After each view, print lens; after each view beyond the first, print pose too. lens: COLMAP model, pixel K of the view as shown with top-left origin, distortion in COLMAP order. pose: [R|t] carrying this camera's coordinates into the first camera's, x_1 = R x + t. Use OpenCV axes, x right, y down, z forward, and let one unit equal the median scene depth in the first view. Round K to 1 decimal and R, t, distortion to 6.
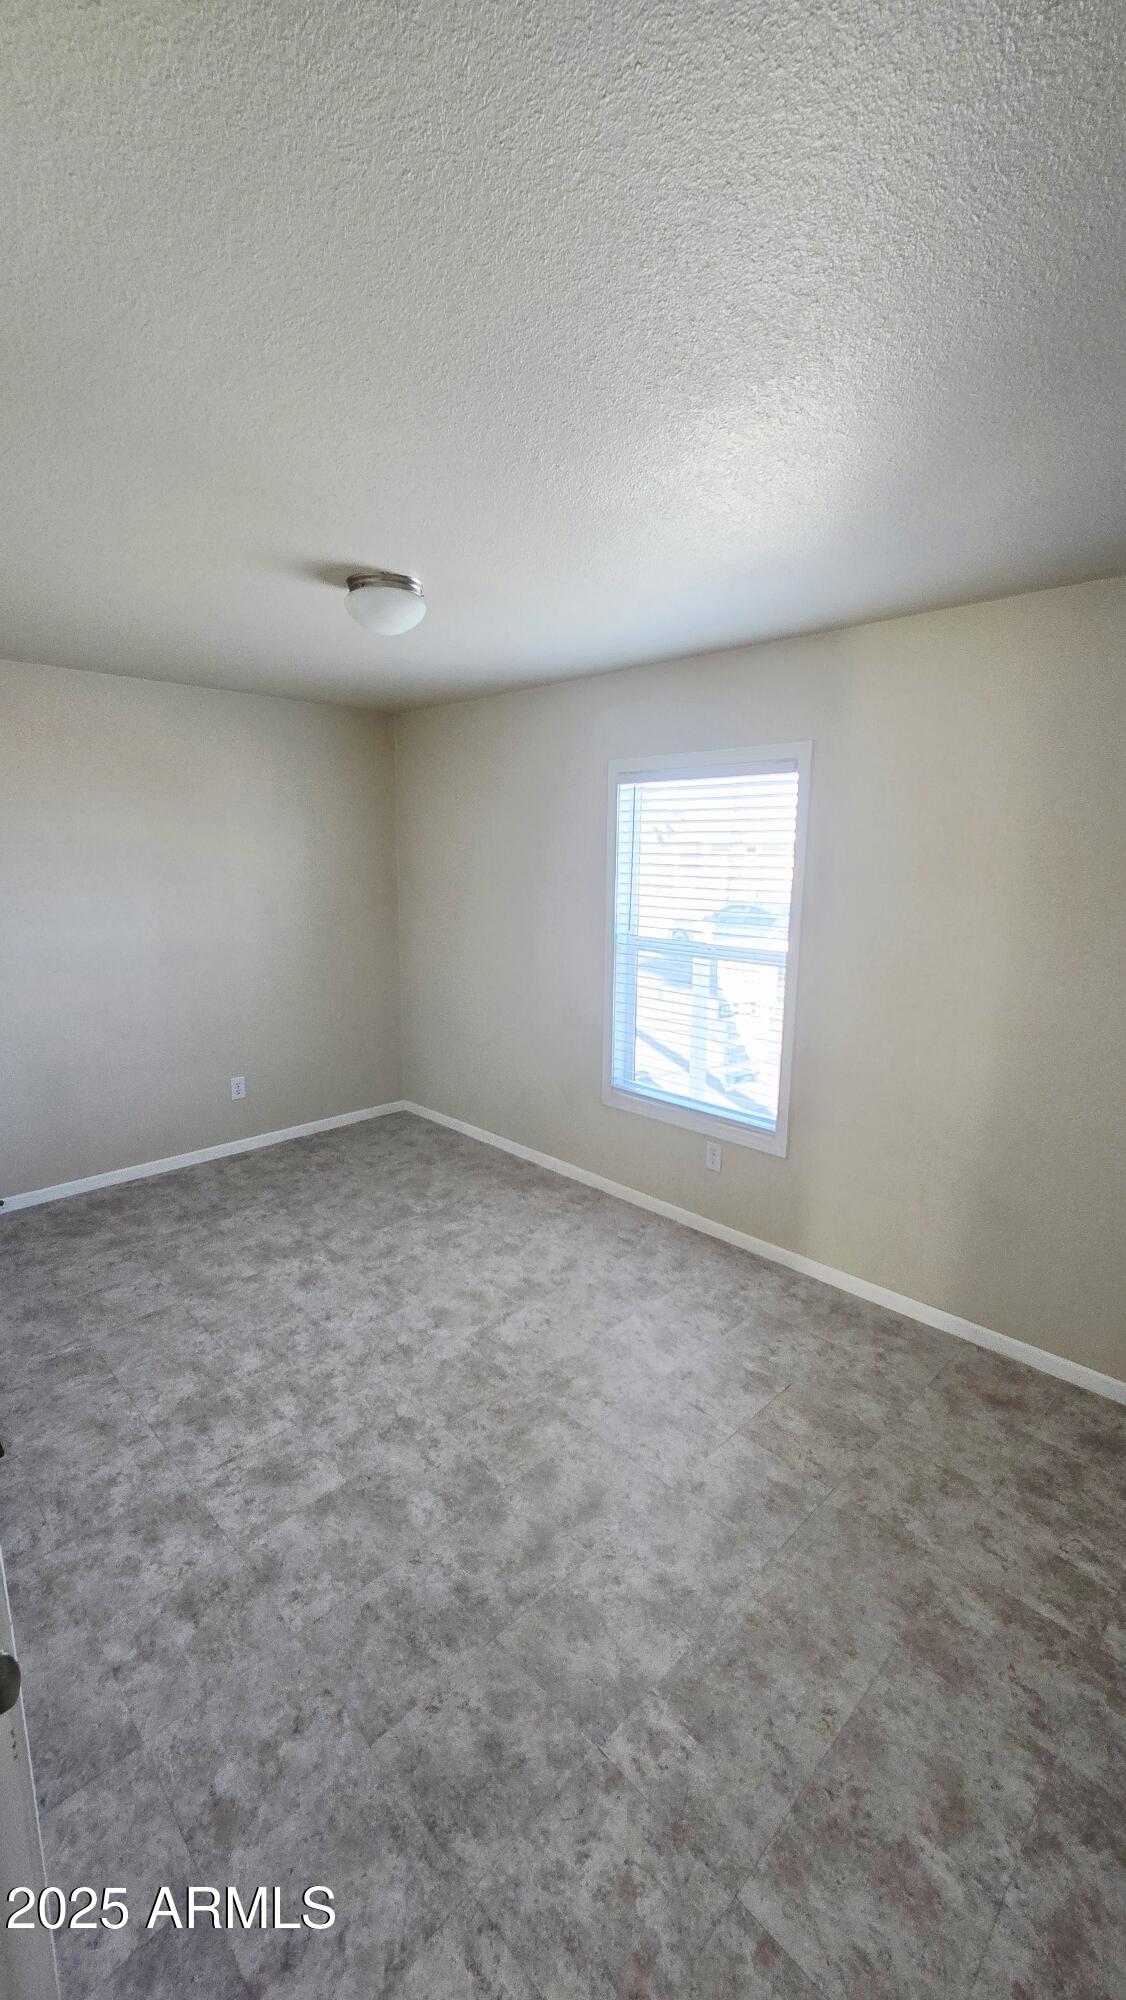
lens RADIAL K [[816.2, 0, 565.7], [0, 816.2, 1002.3], [0, 0, 1]] dist [0.001250, -0.000753]
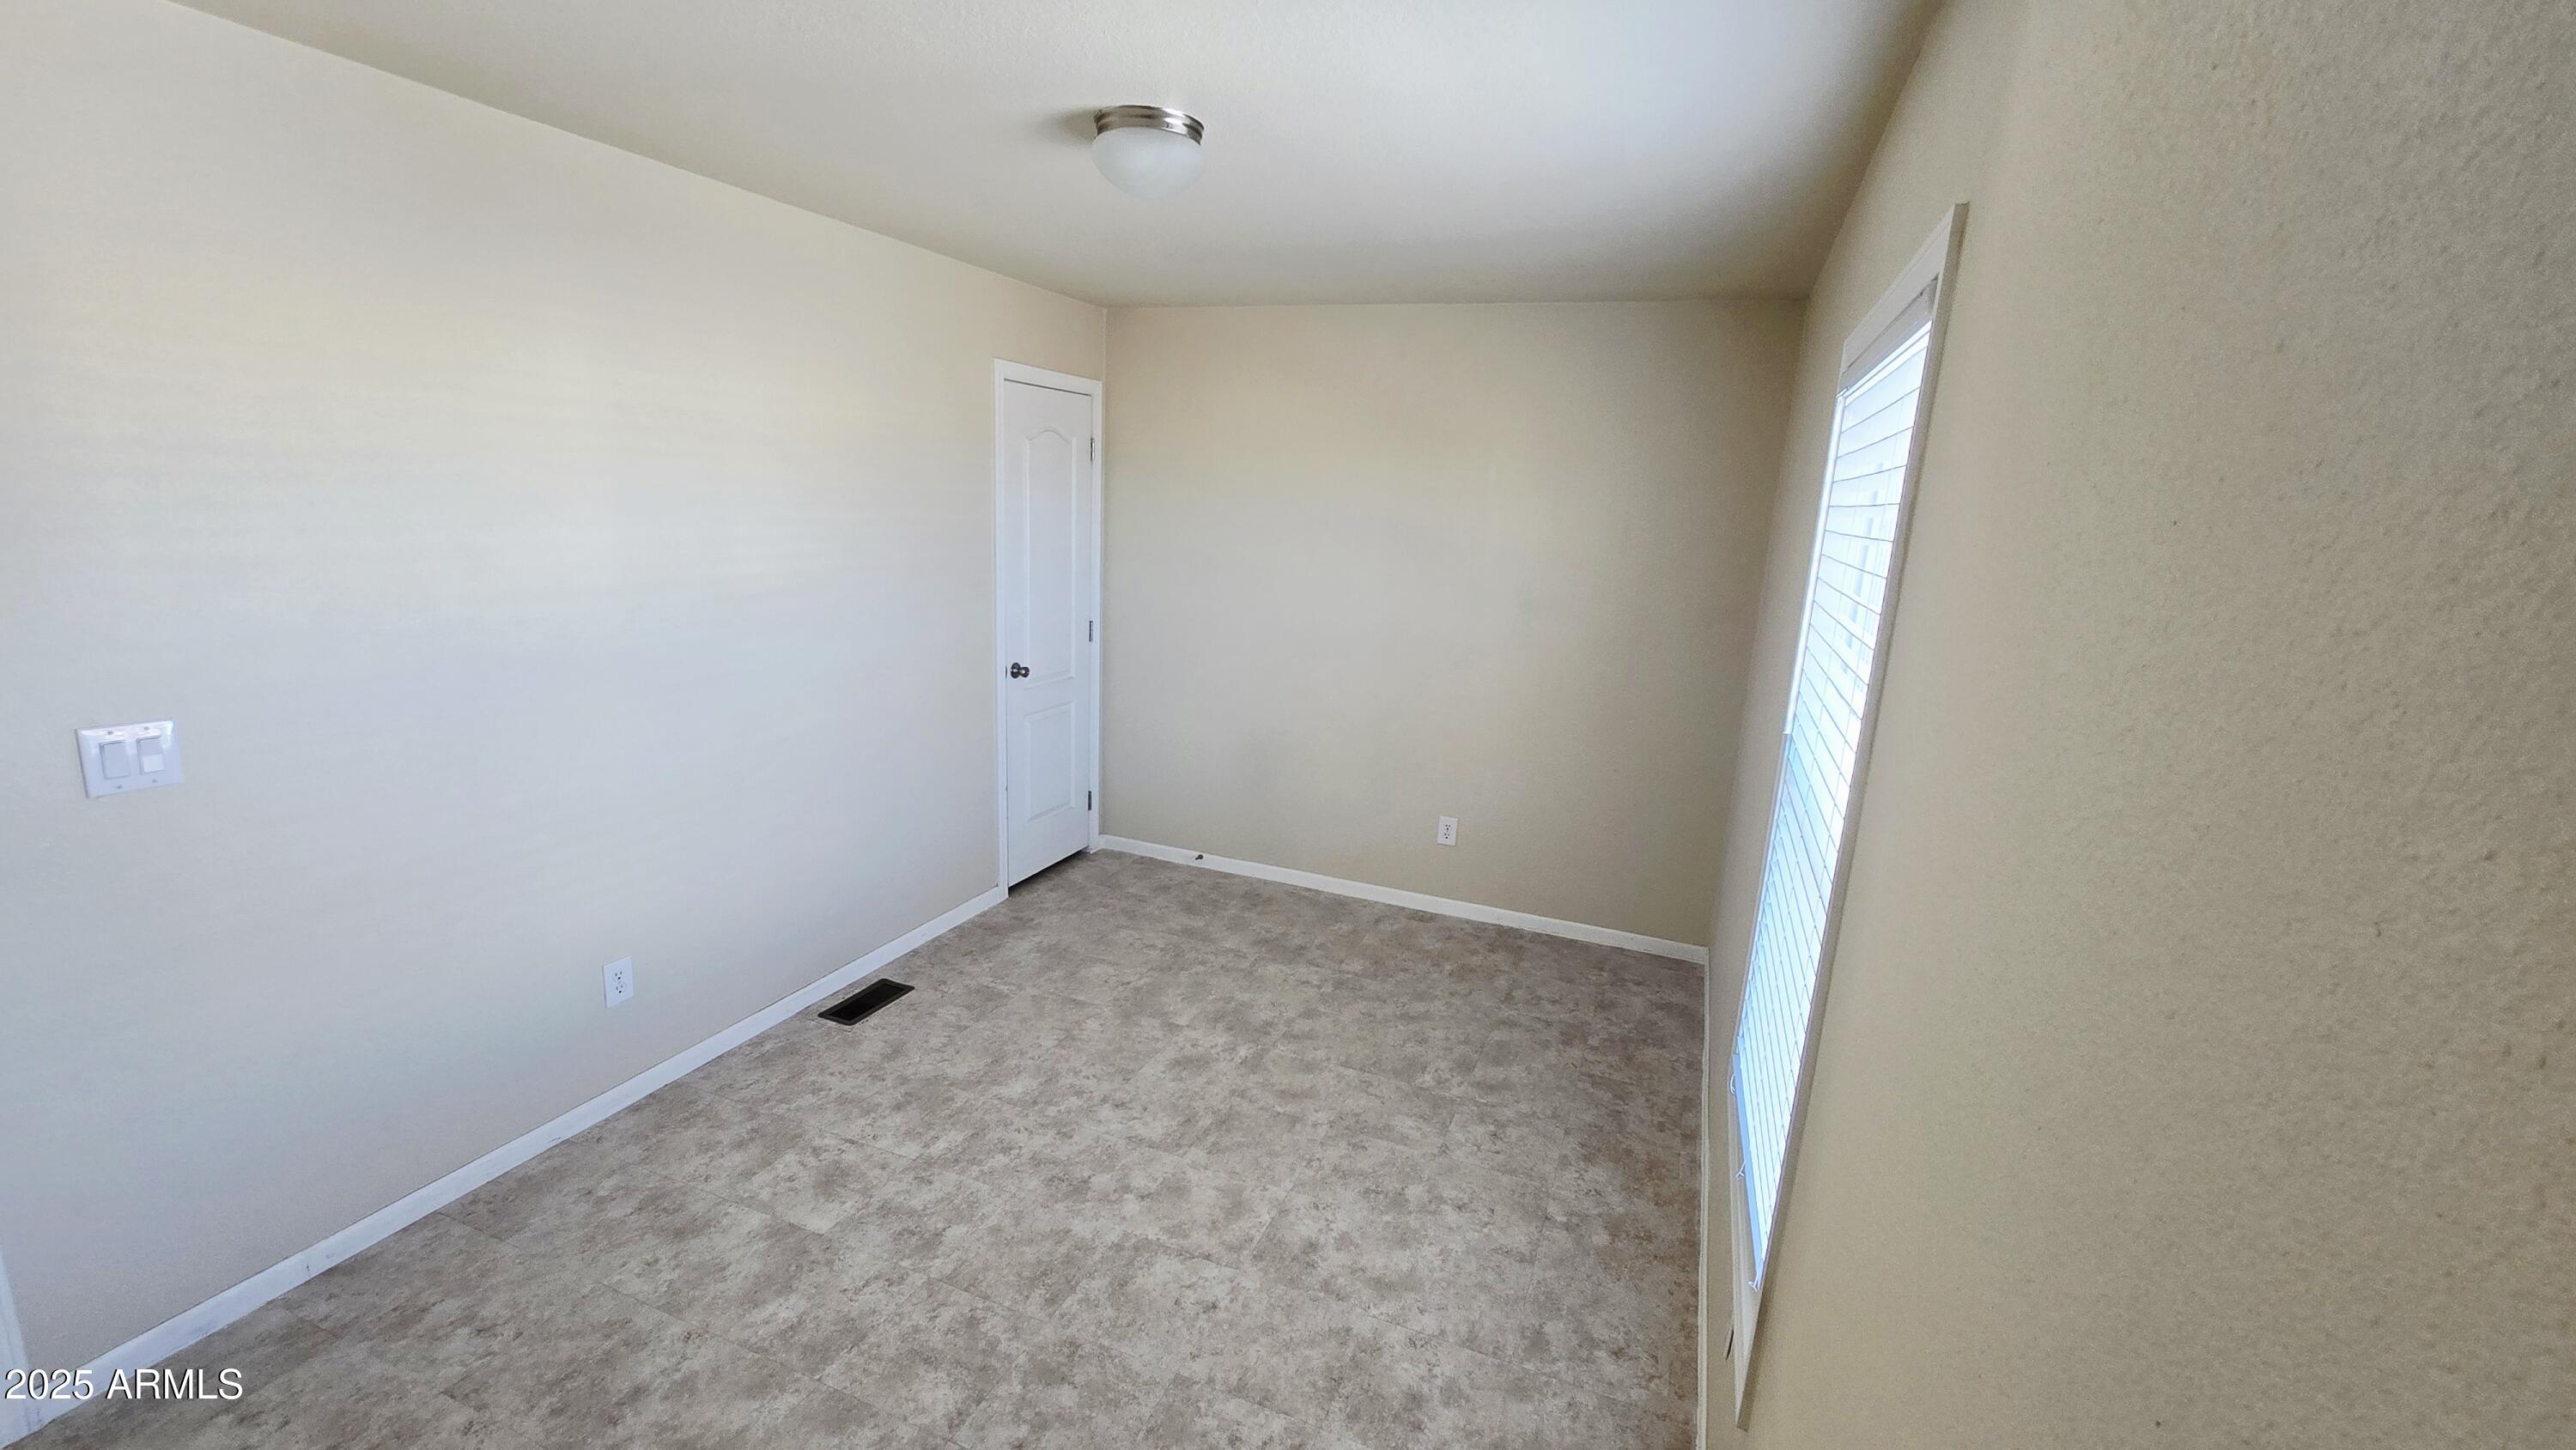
lens RADIAL K [[1051.1, 0, 1288.9], [0, 1051.1, 719.5], [0, 0, 1]] dist [0.001250, -0.000753]
pose [[0.404460, 0.209381, -0.890265, 0.534680], [-0.217262, 0.967571, 0.128857, -0.122754], [0.888375, 0.141303, 0.436834, 0.586765]]
